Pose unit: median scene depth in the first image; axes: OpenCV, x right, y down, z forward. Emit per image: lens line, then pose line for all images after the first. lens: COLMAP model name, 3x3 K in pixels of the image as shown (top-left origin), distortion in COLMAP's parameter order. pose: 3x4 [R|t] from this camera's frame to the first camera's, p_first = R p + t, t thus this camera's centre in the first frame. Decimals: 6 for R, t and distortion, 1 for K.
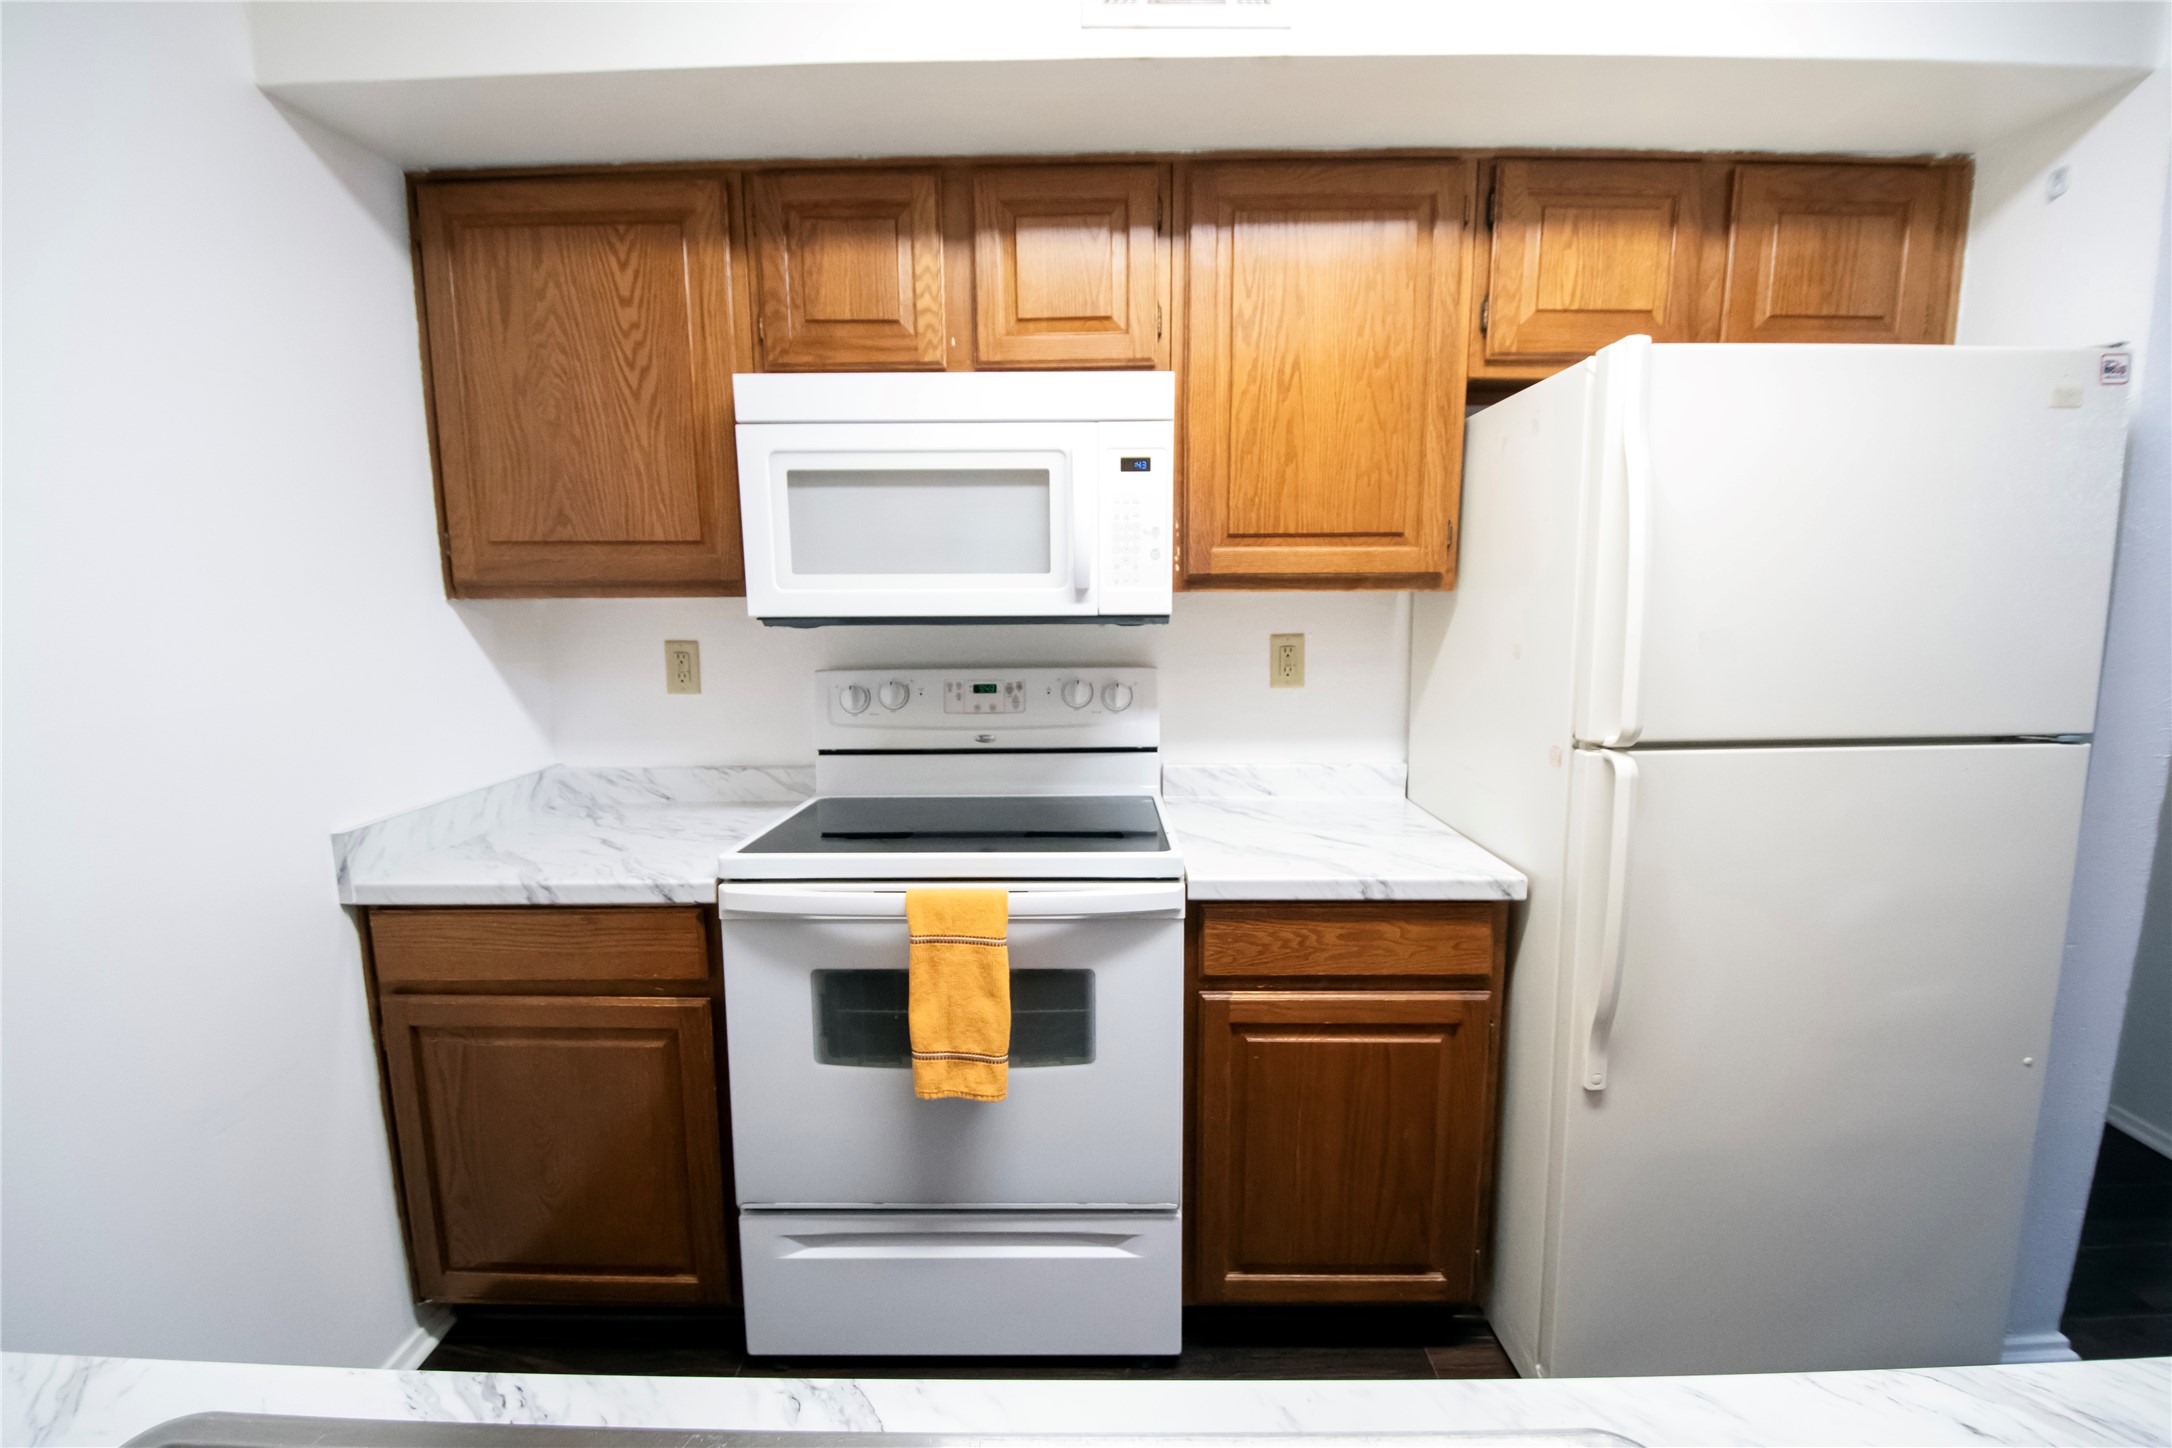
lens RADIAL K [[917.5, 0, 1086.0], [0, 917.5, 724.0], [0, 0, 1]] dist [0.000921, -0.000007]
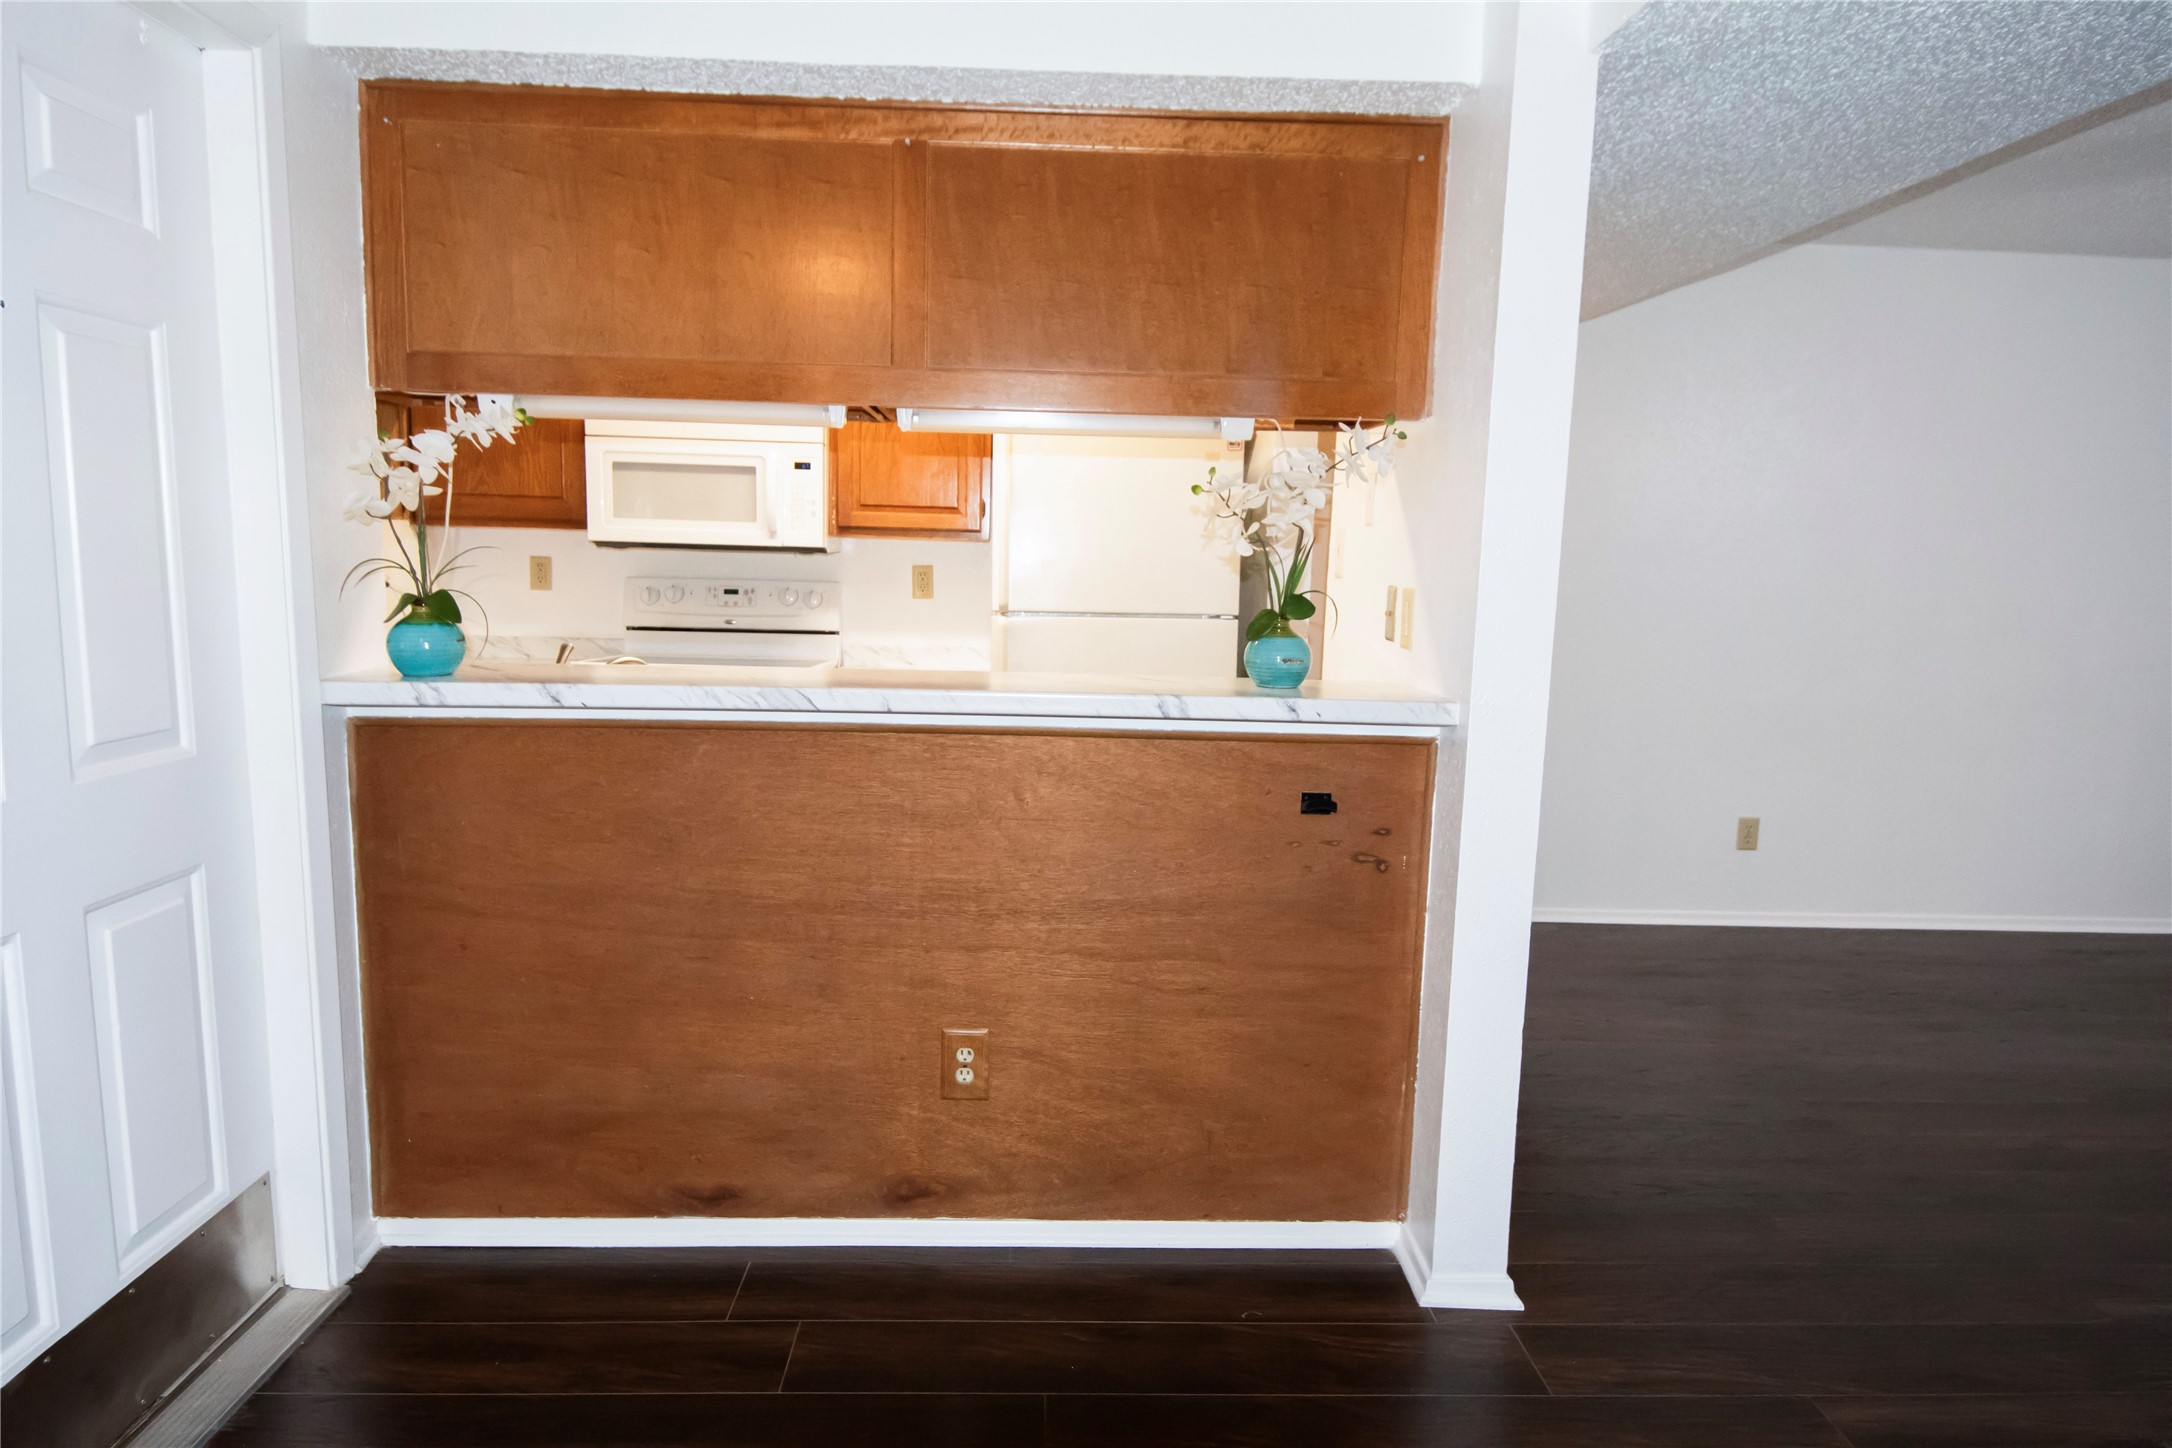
lens RADIAL K [[1332.9, 0, 1108.8], [0, 1332.9, 730.4], [0, 0, 1]] dist [0.005176, 0.001169]
pose [[0.998318, 0.029273, 0.050040, 0.518126], [-0.028554, 0.999479, -0.015026, 0.259263], [-0.050453, 0.013572, 0.998634, -1.614717]]
